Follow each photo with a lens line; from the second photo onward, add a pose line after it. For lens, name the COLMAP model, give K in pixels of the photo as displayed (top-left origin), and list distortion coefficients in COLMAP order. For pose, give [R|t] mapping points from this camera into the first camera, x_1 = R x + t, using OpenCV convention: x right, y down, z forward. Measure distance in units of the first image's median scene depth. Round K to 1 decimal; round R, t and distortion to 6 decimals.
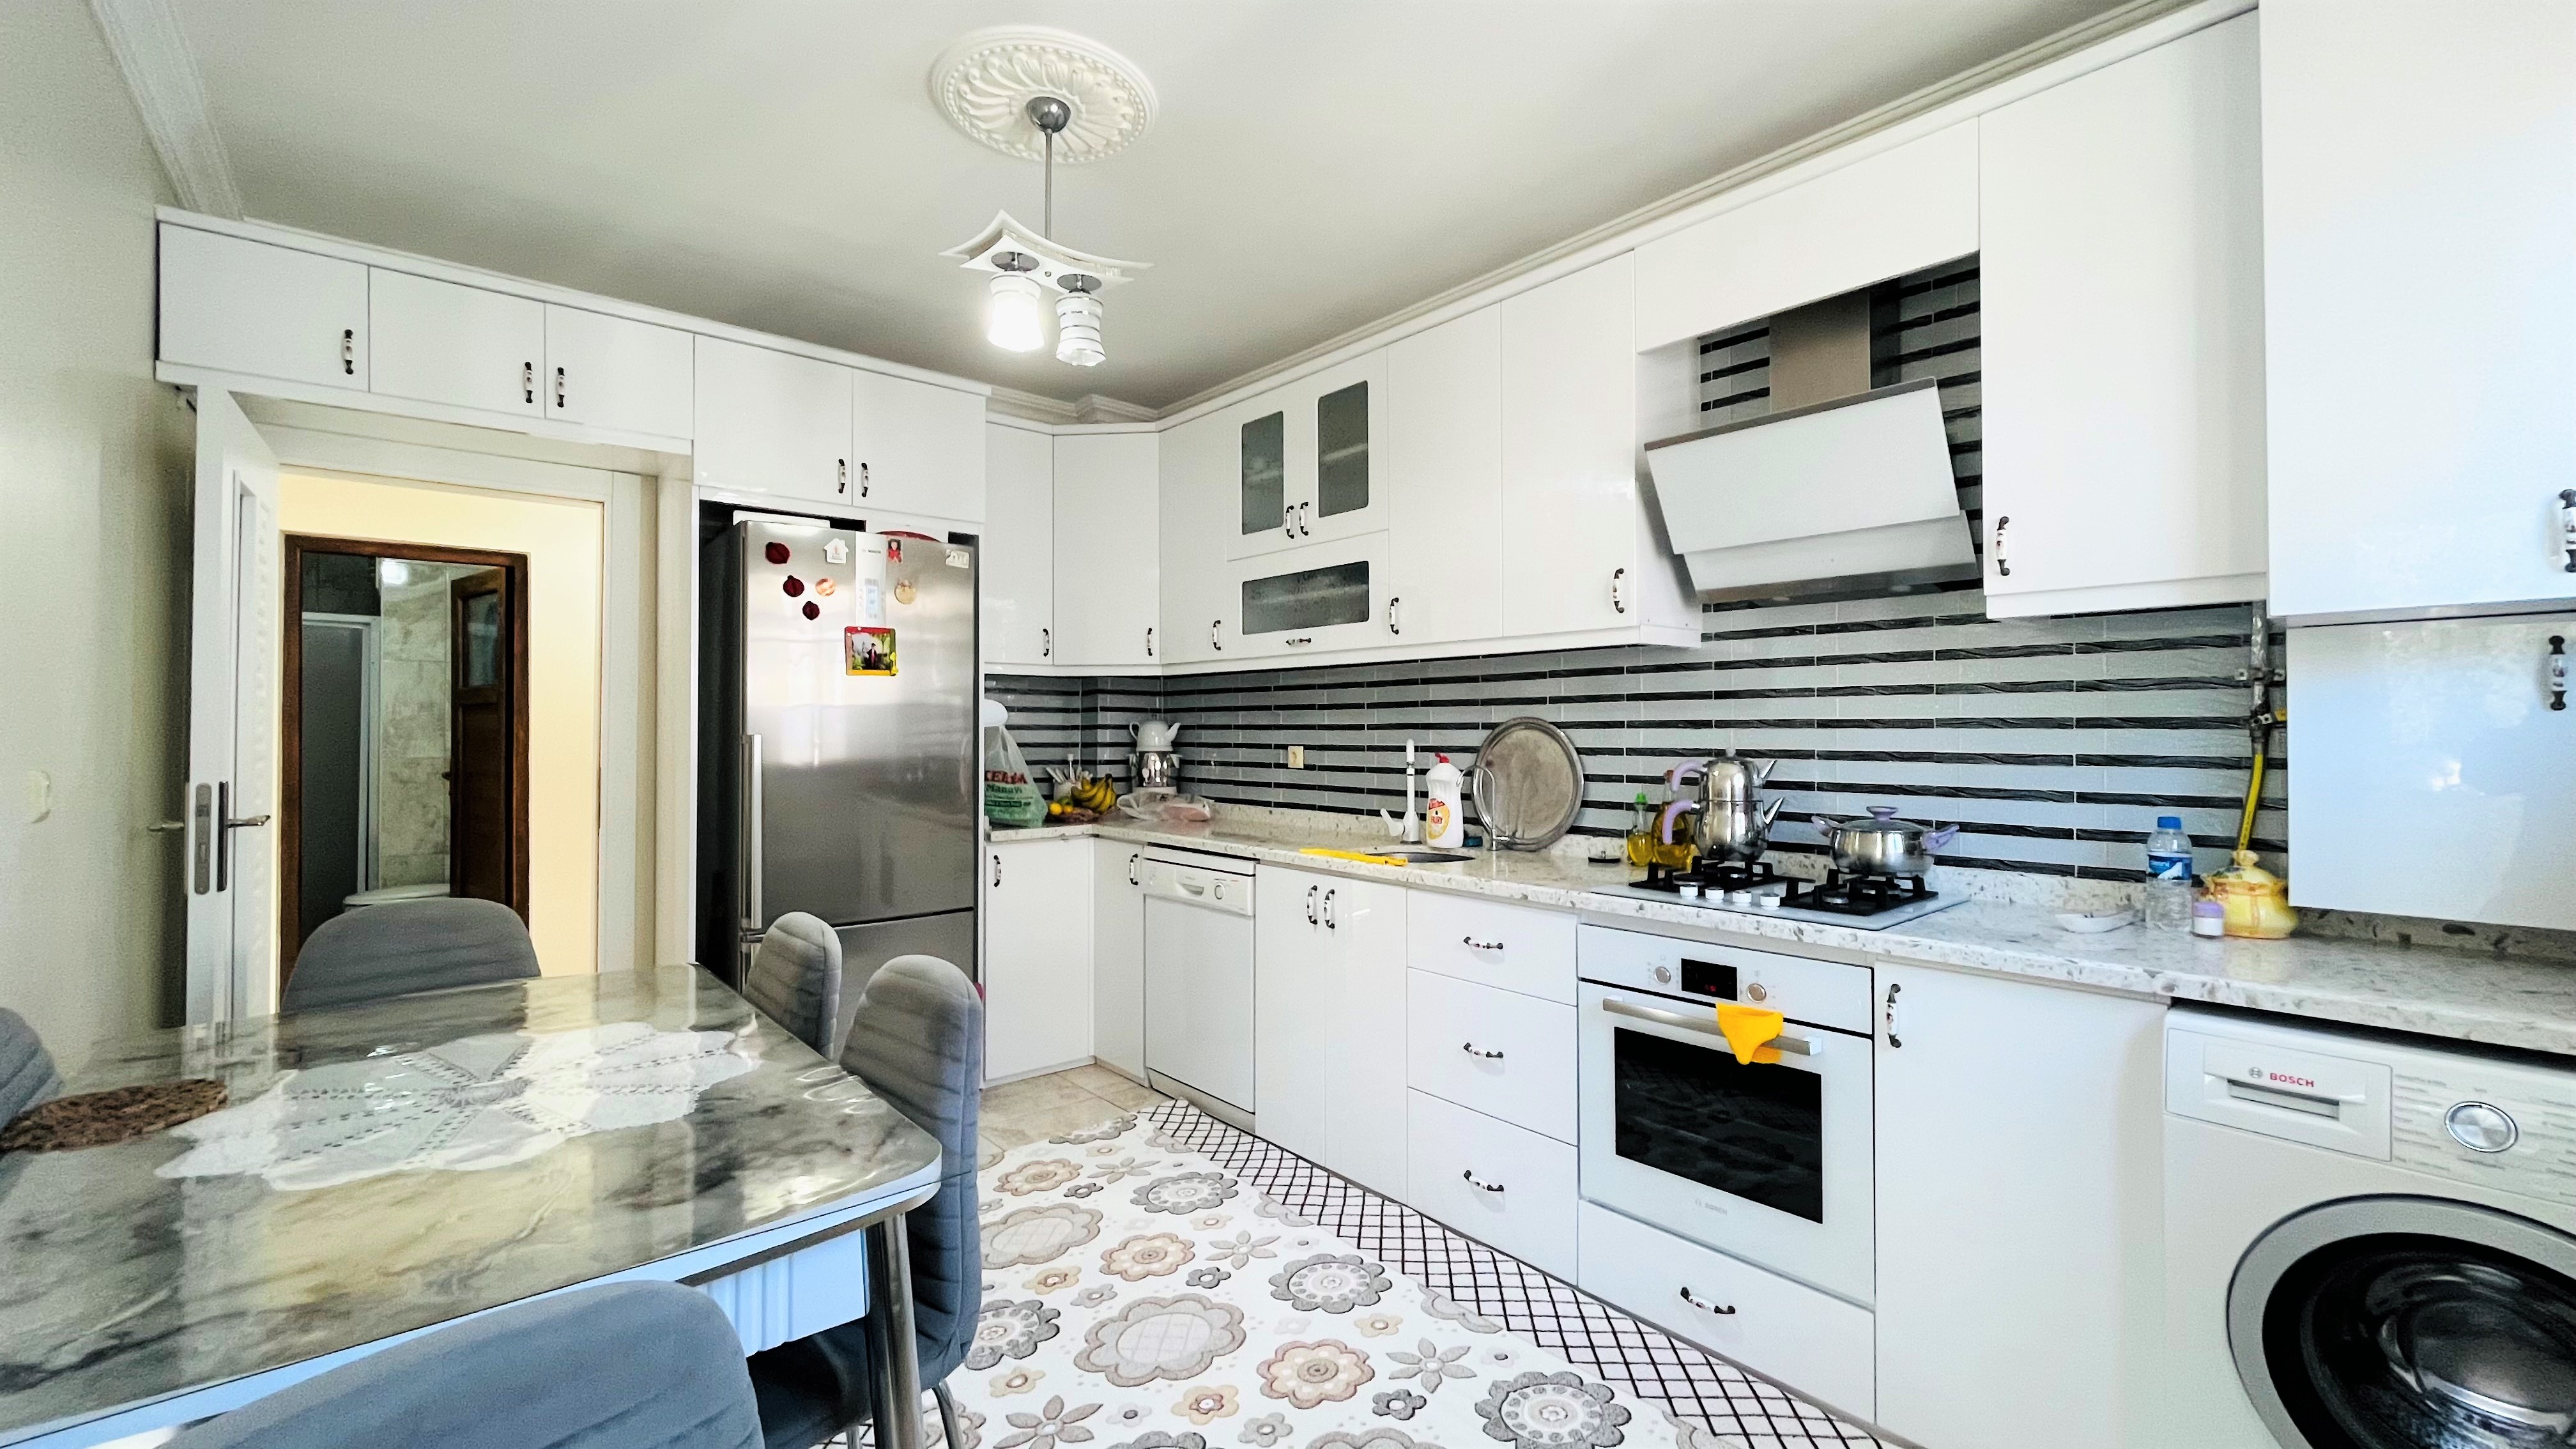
lens RADIAL K [[1020.1, 0, 1283.7], [0, 1020.1, 722.8], [0, 0, 1]] dist [0.002757, -0.000039]
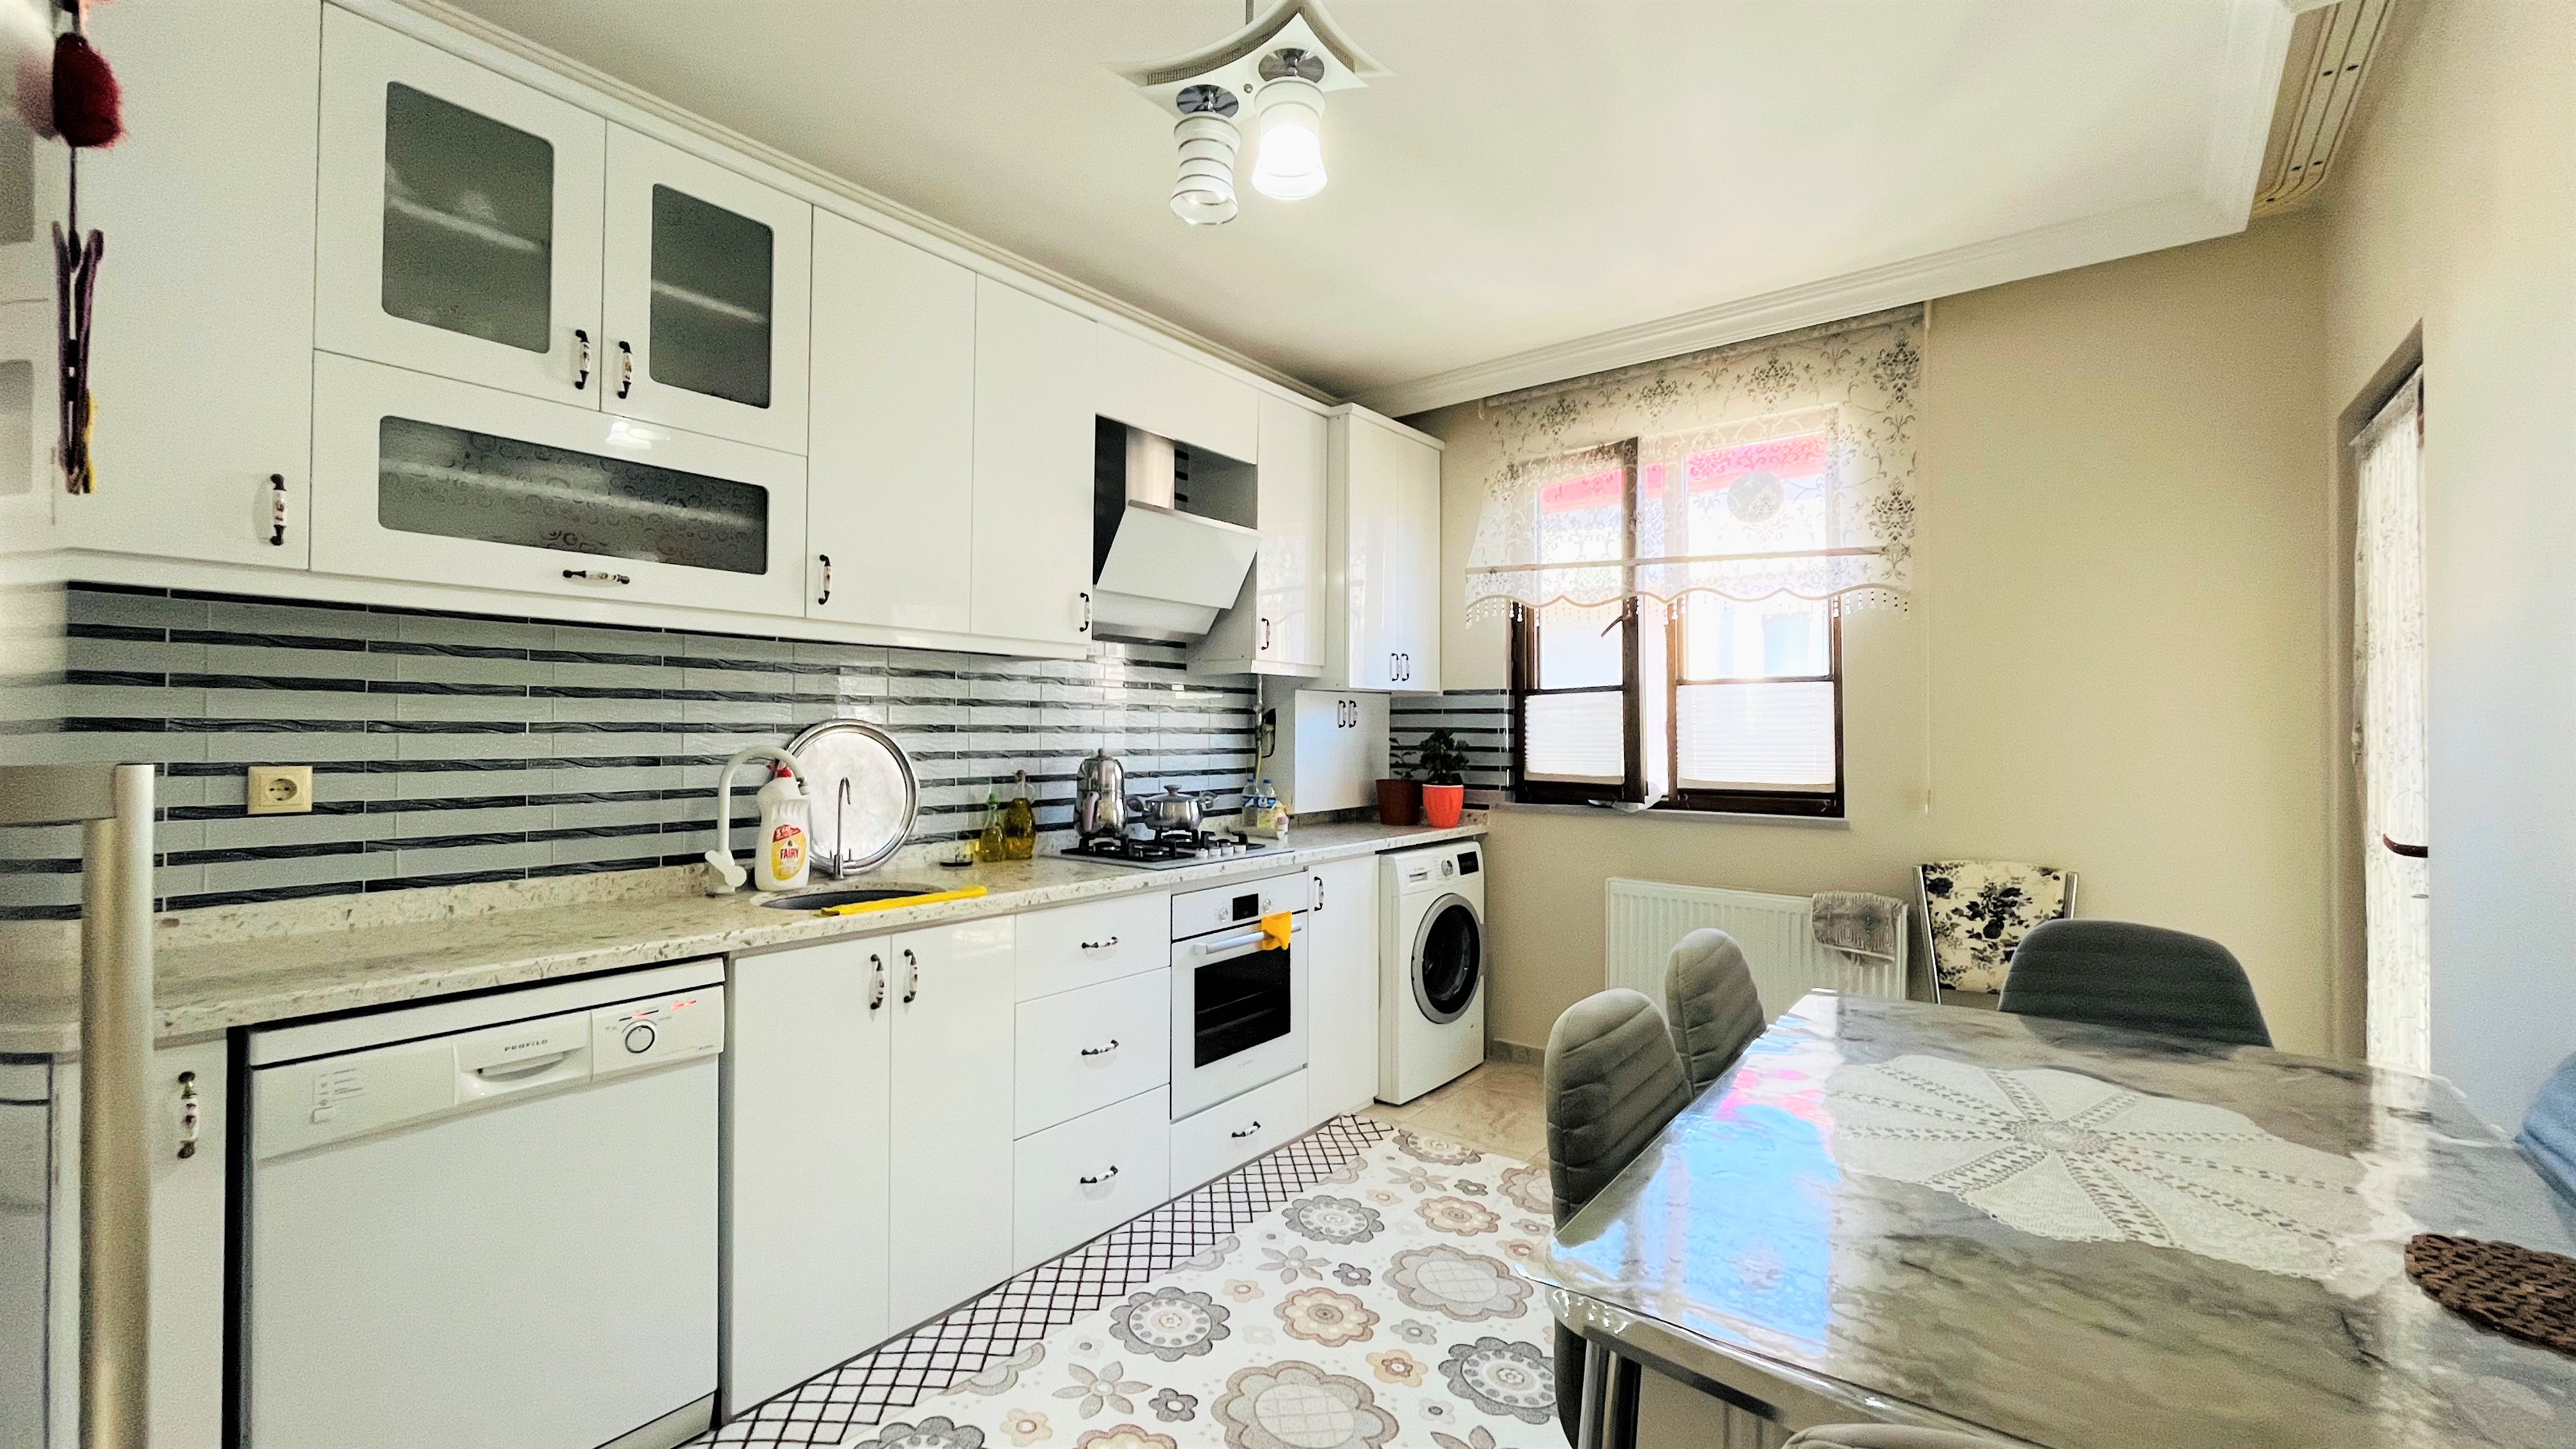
lens RADIAL K [[1020.1, 0, 1281.0], [0, 1020.1, 723.0], [0, 0, 1]] dist [0.002757, -0.000039]
pose [[-0.175073, 0.013131, 0.984468, -0.780727], [-0.007599, 0.999863, -0.014688, 0.009285], [-0.984526, -0.010052, -0.174949, 0.924193]]
